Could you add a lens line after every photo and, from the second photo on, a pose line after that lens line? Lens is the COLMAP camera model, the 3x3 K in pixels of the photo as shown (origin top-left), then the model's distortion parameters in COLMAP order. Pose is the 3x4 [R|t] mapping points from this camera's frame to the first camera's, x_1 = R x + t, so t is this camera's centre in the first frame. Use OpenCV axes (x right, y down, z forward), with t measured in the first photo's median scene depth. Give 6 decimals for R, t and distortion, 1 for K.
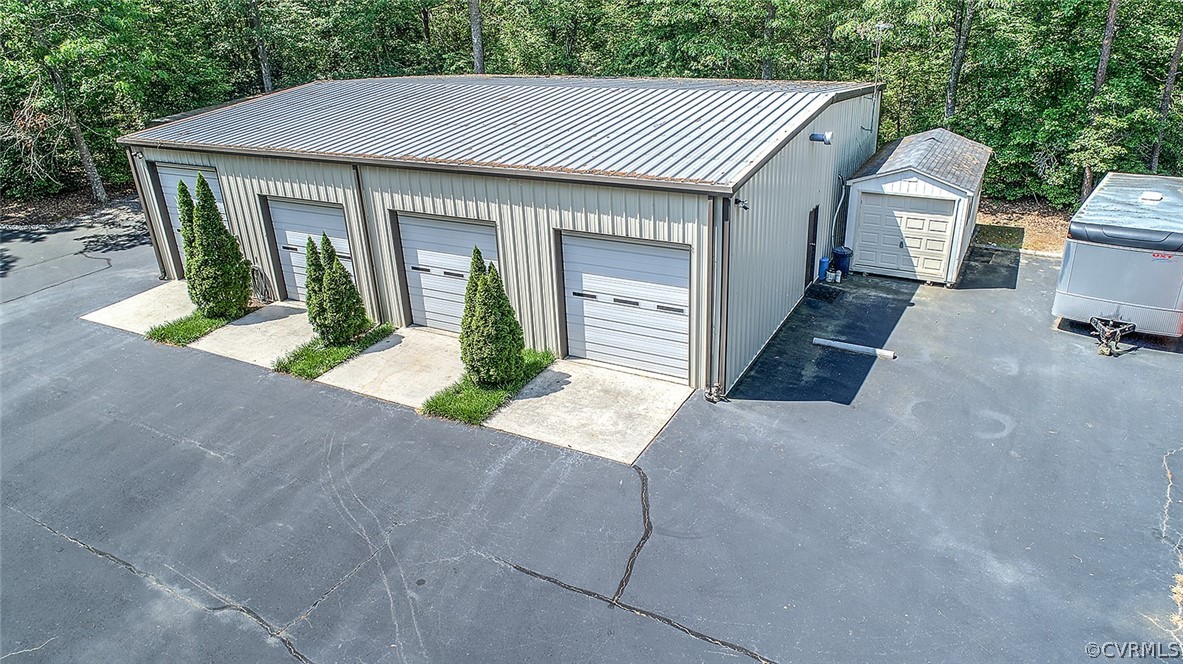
lens RADIAL K [[778.7, 0, 591.5], [0, 778.7, 332.0], [0, 0, 1]] dist [-0.046506, 0.046703]
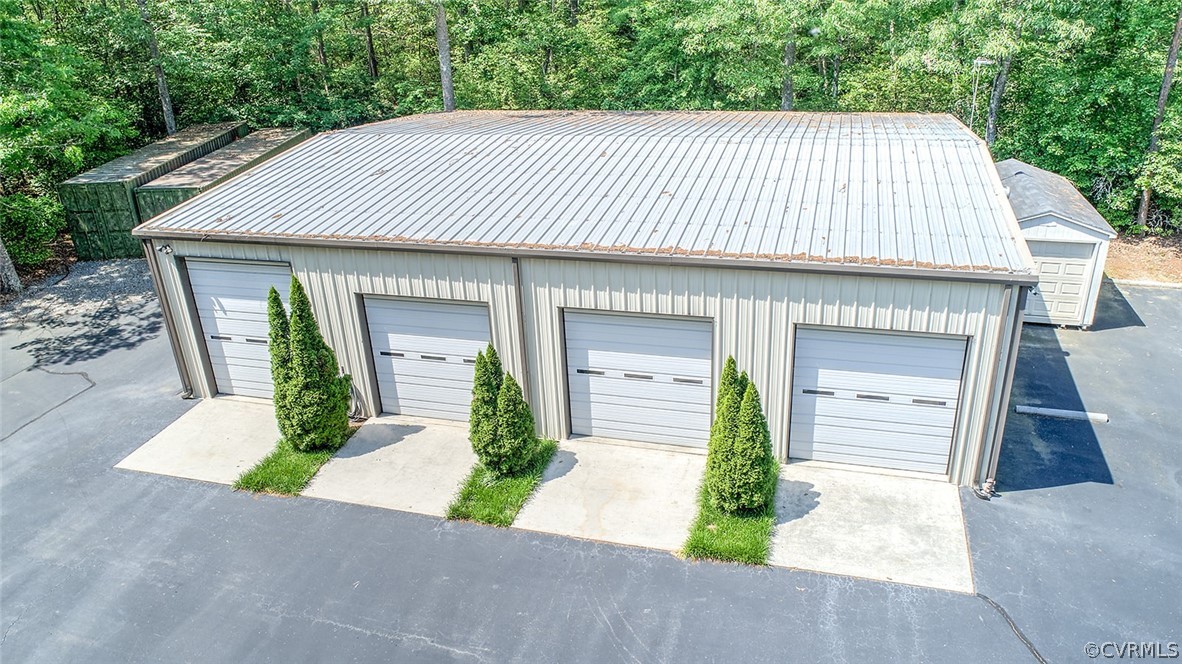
lens RADIAL K [[834.4, 0, 591.0], [0, 834.4, 332.0], [0, 0, 1]] dist [-0.055696, 0.061115]
pose [[0.977387, -0.088792, 0.191914, -0.370034], [0.091303, 0.995814, -0.004263, -0.114302], [-0.190733, 0.021689, 0.981402, 0.100938]]
